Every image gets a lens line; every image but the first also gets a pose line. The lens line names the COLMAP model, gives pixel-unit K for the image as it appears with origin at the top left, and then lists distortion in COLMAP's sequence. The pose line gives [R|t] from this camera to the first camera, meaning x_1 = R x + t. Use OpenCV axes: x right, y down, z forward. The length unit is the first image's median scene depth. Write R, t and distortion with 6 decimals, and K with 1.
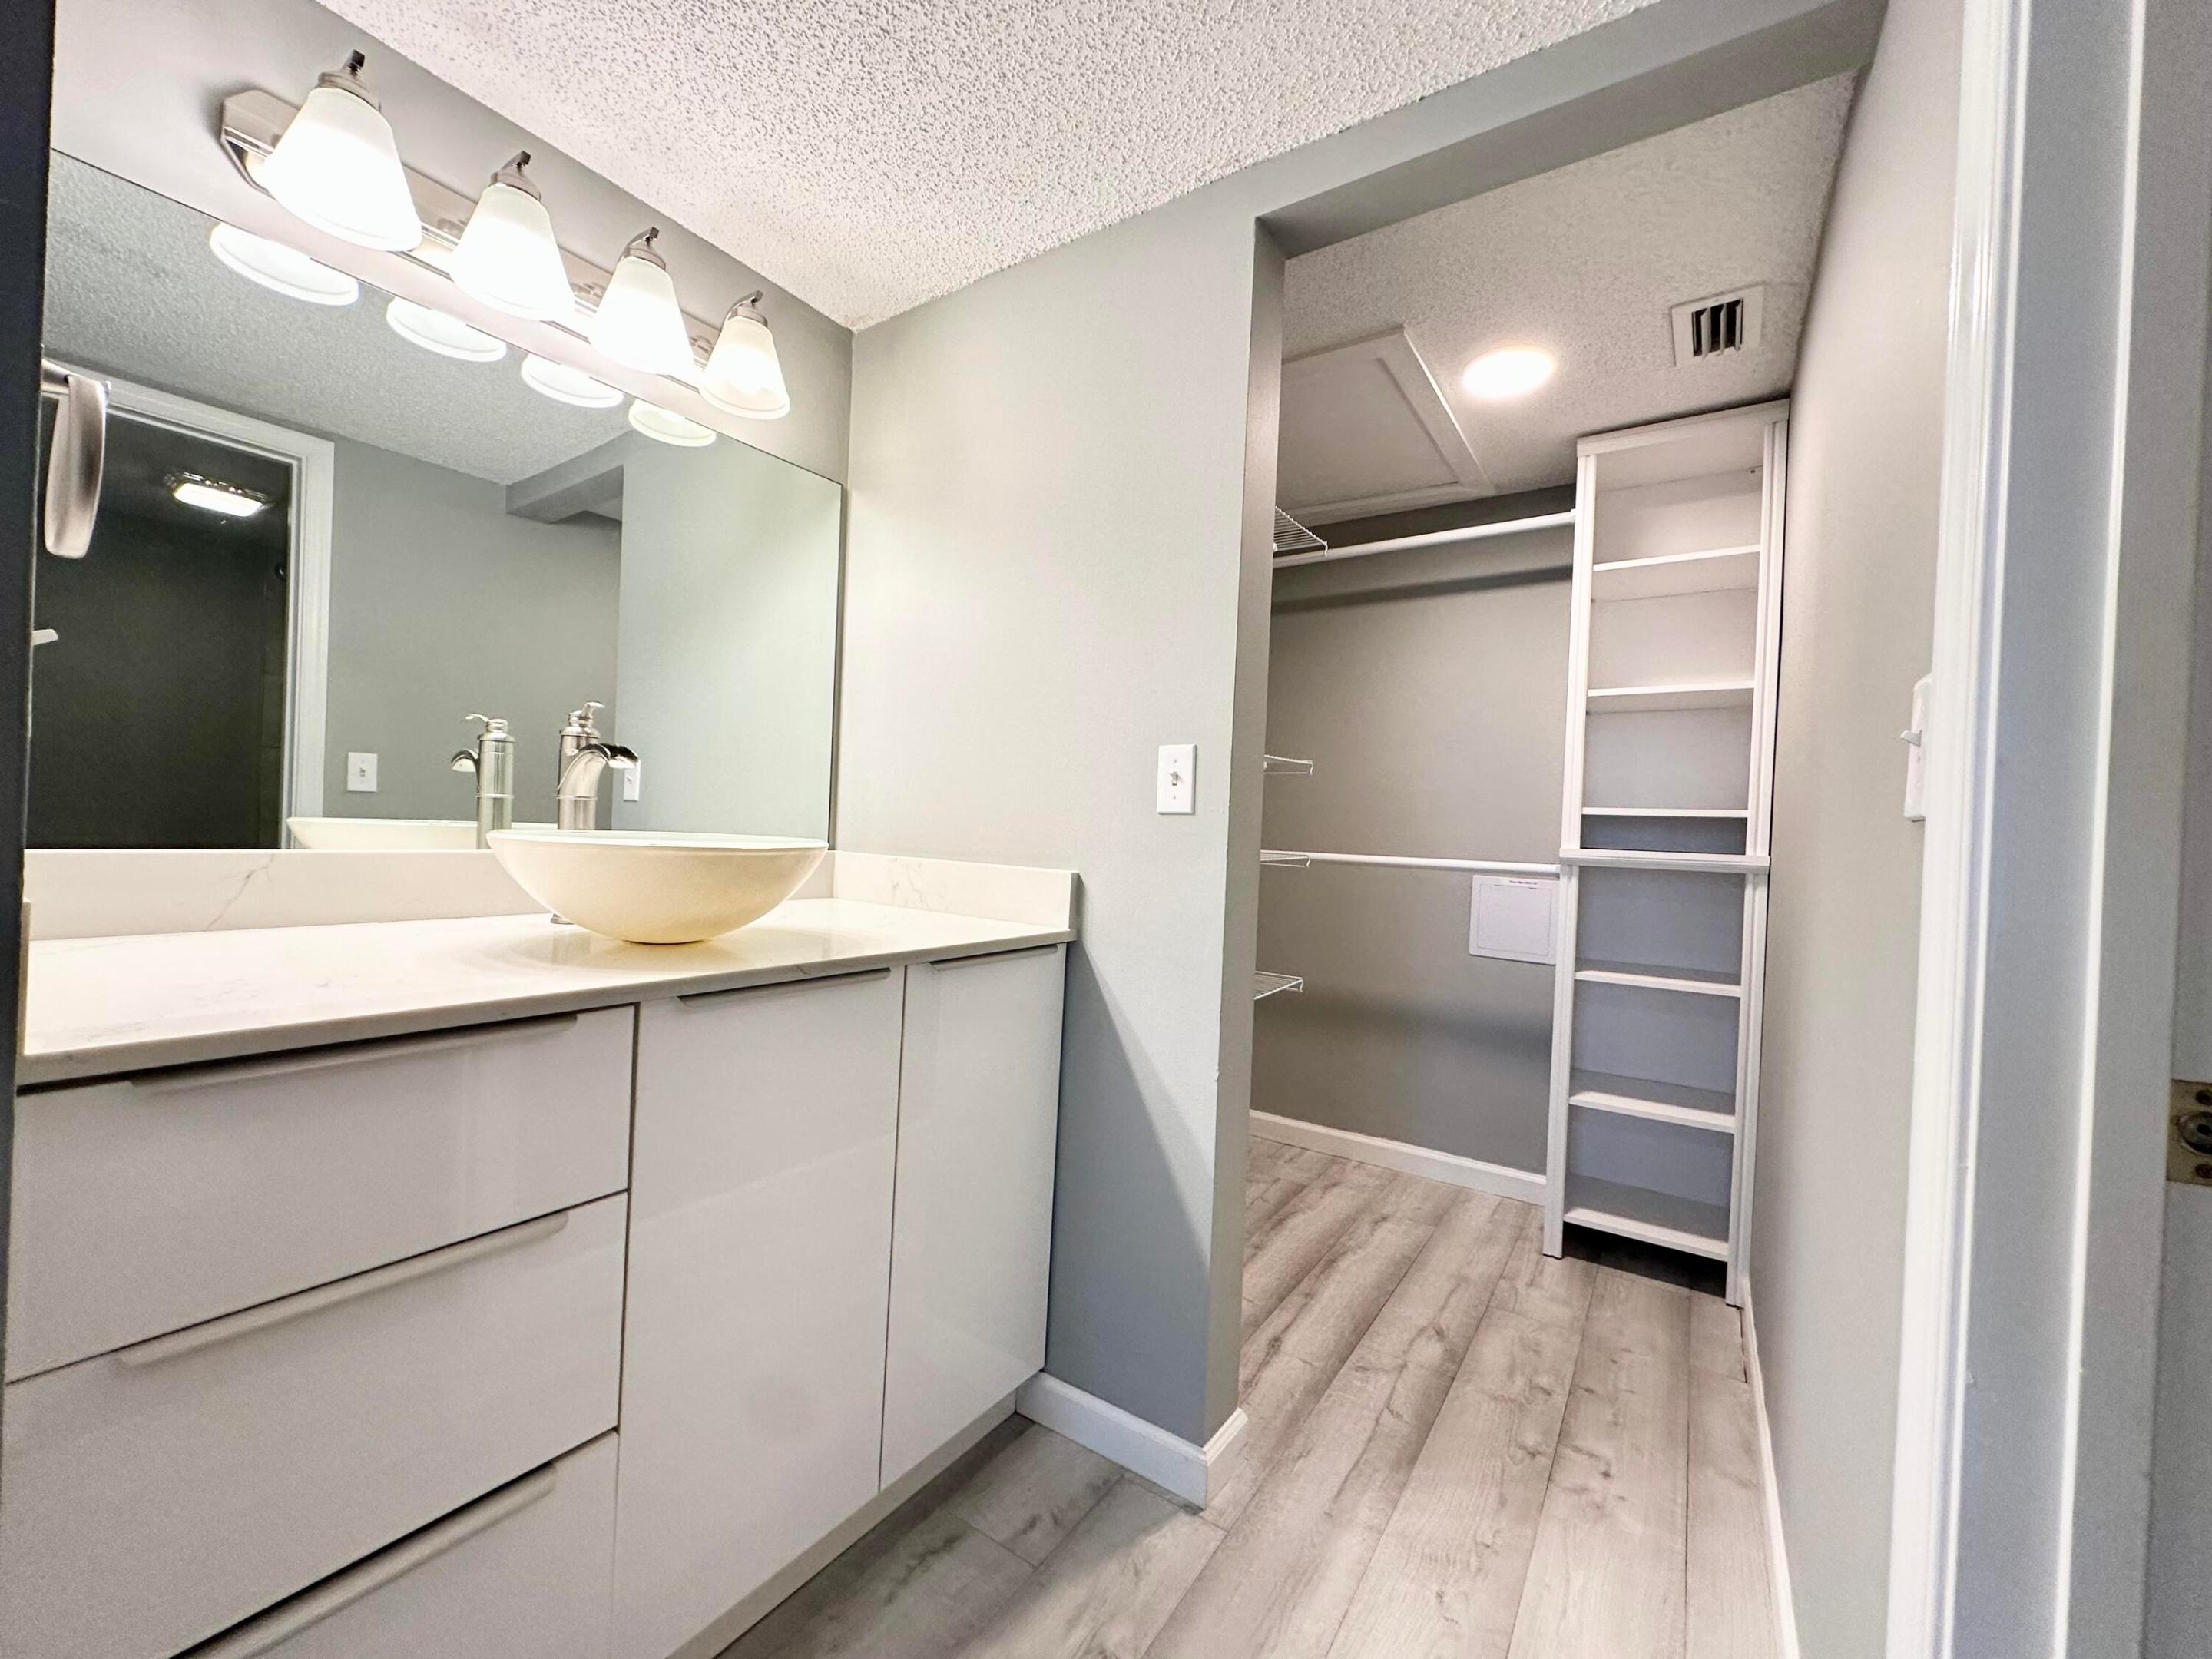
lens RADIAL K [[879.3, 0, 1099.5], [0, 879.3, 833.2], [0, 0, 1]] dist [-0.003235, 0.001001]
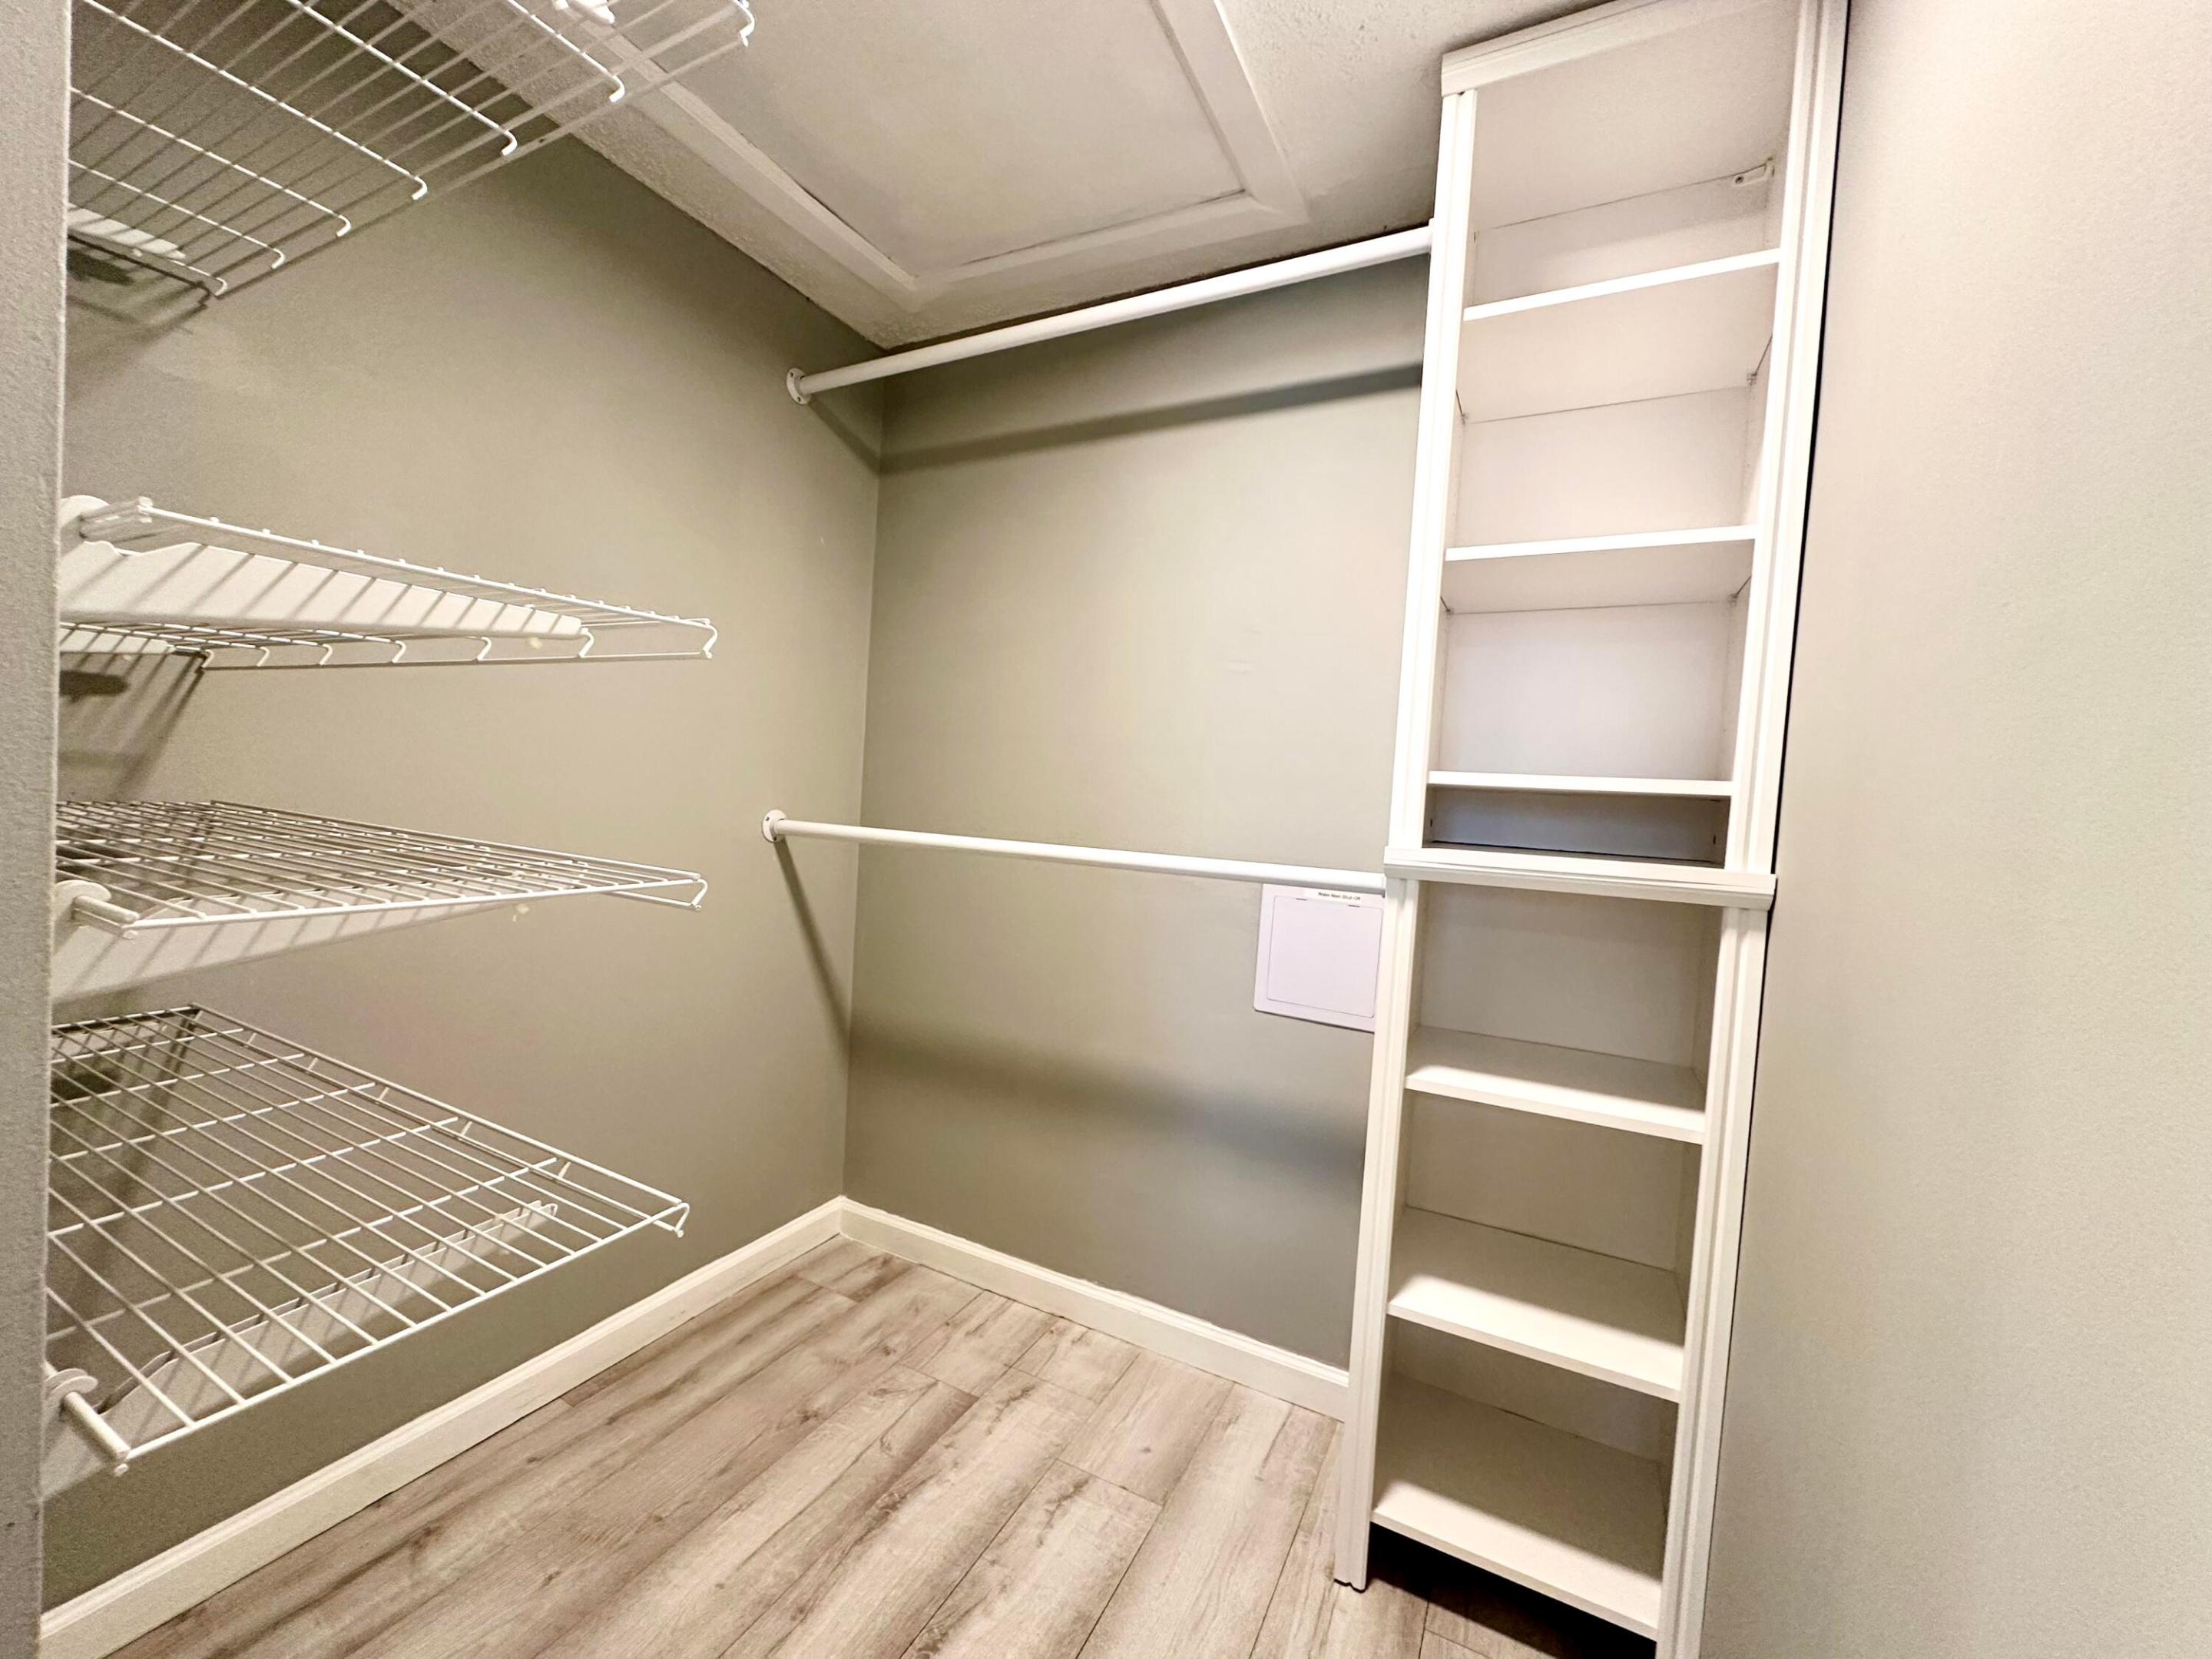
lens RADIAL K [[879.3, 0, 1110.1], [0, 879.3, 827.0], [0, 0, 1]] dist [-0.003235, 0.001001]
pose [[0.991102, 0.023415, 0.131029, 0.277184], [-0.026695, 0.999371, 0.023339, -0.002188], [-0.130401, -0.026629, 0.991104, 0.475771]]
